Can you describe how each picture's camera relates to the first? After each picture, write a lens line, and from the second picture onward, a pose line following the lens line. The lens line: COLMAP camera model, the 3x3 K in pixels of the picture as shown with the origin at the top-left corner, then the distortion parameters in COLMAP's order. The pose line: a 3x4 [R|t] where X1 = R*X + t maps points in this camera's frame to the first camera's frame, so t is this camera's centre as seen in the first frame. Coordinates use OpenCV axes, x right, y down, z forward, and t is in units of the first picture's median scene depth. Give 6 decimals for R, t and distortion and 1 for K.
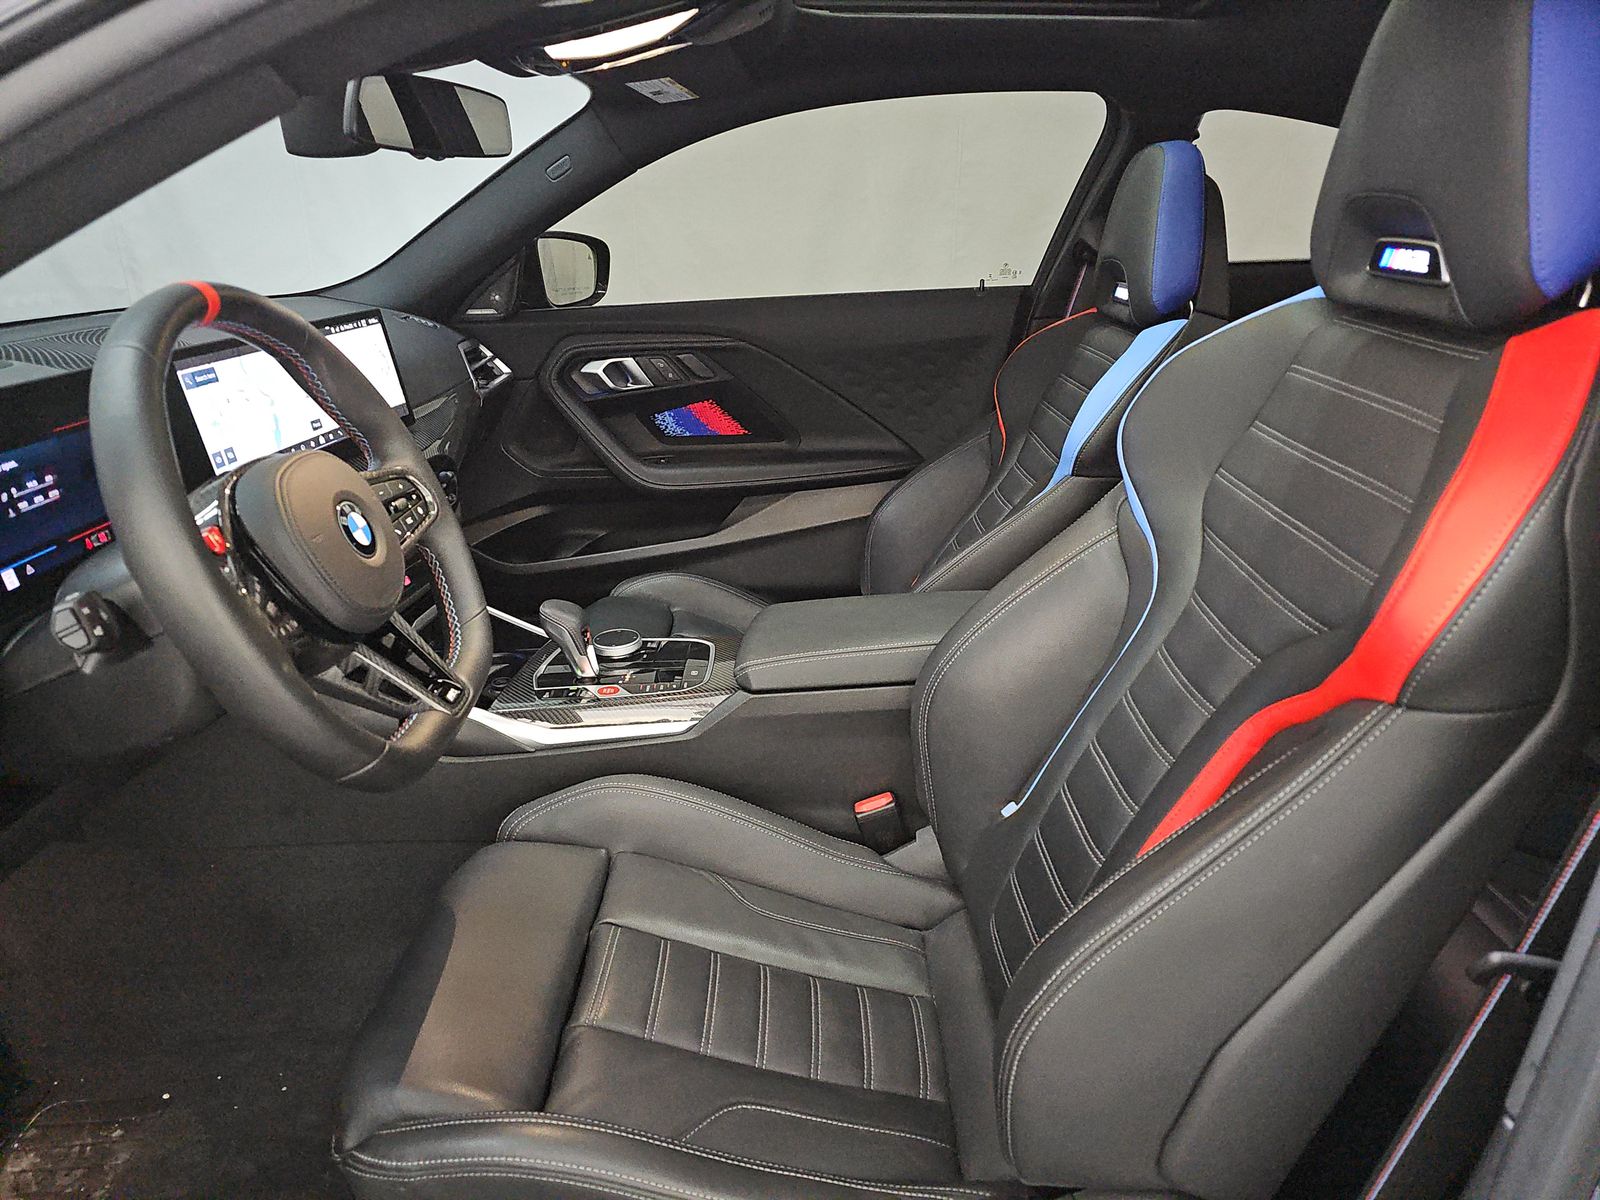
lens RADIAL K [[1066.5, 0, 795.3], [0, 1066.5, 607.3], [0, 0, 1]] dist [0.044643, -0.023106]
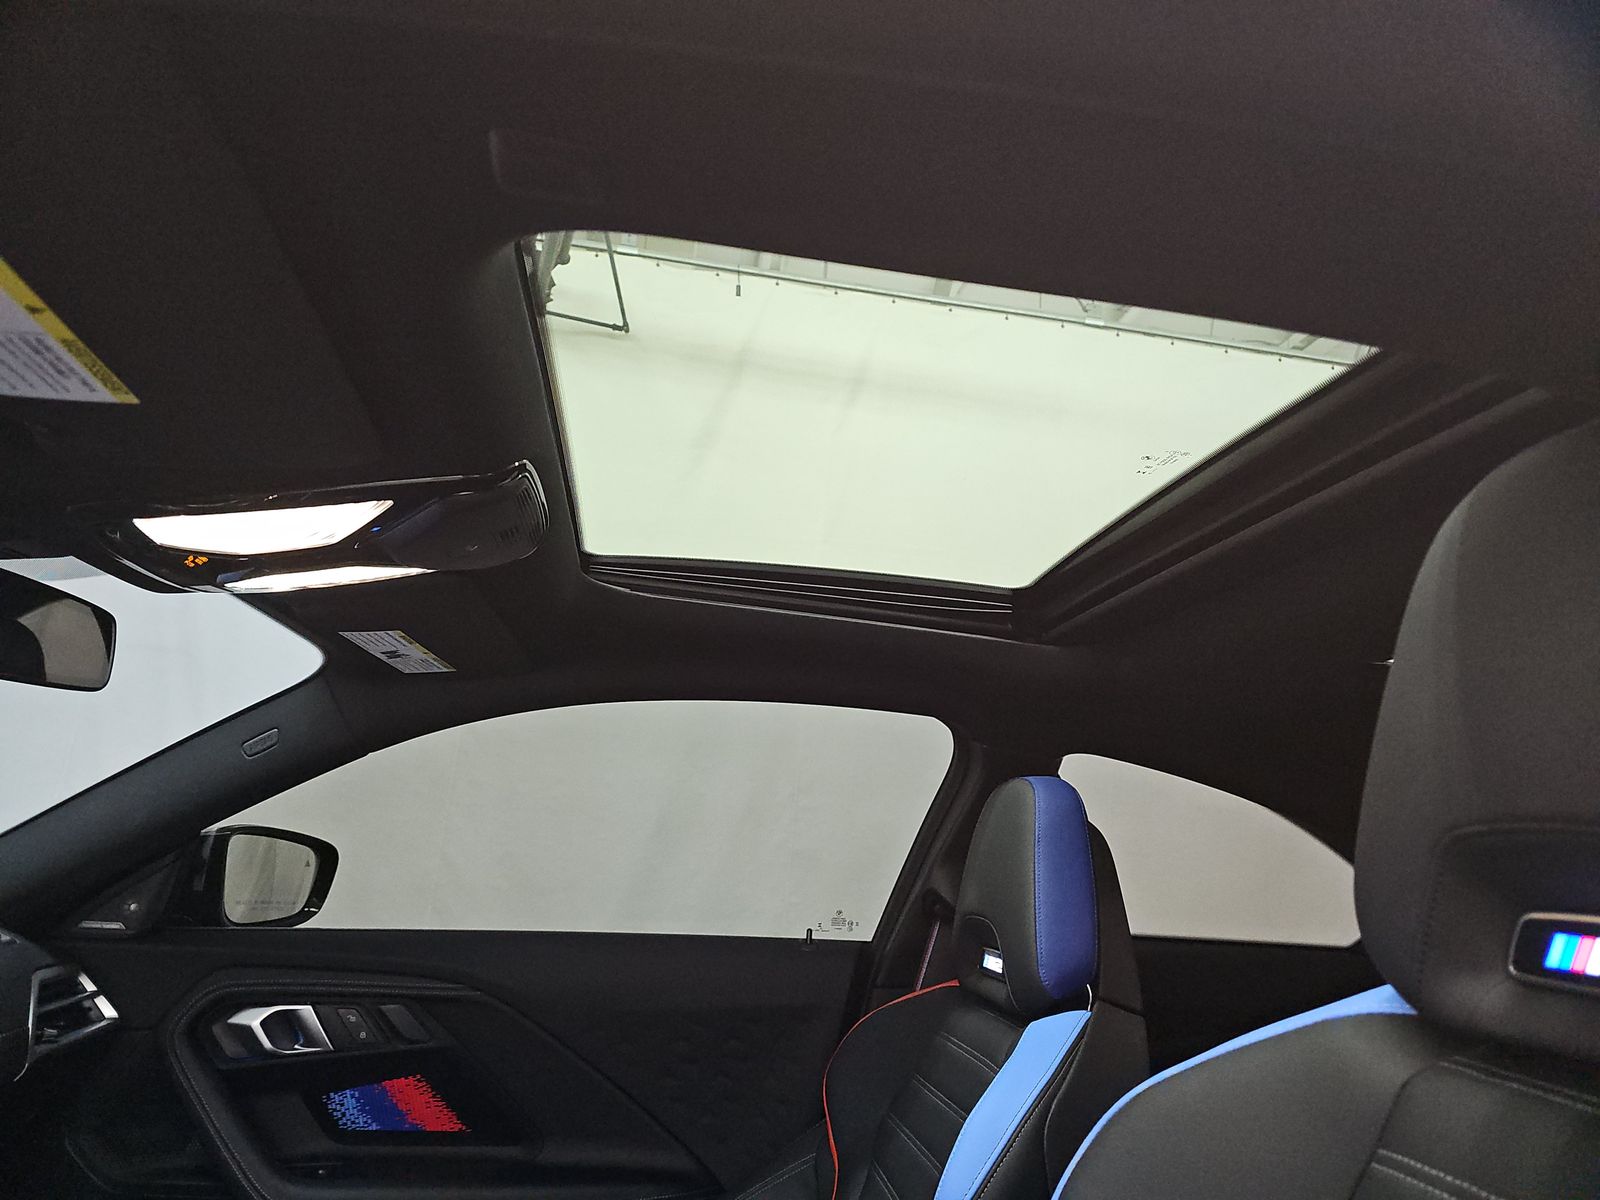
lens RADIAL K [[1066.5, 0, 799.1], [0, 1066.5, 598.1], [0, 0, 1]] dist [0.044643, -0.023106]
pose [[0.986968, 0.112594, 0.114961, 0.051540], [-0.029339, 0.828363, -0.559422, -0.071759], [-0.158217, 0.548759, 0.820872, 0.237612]]
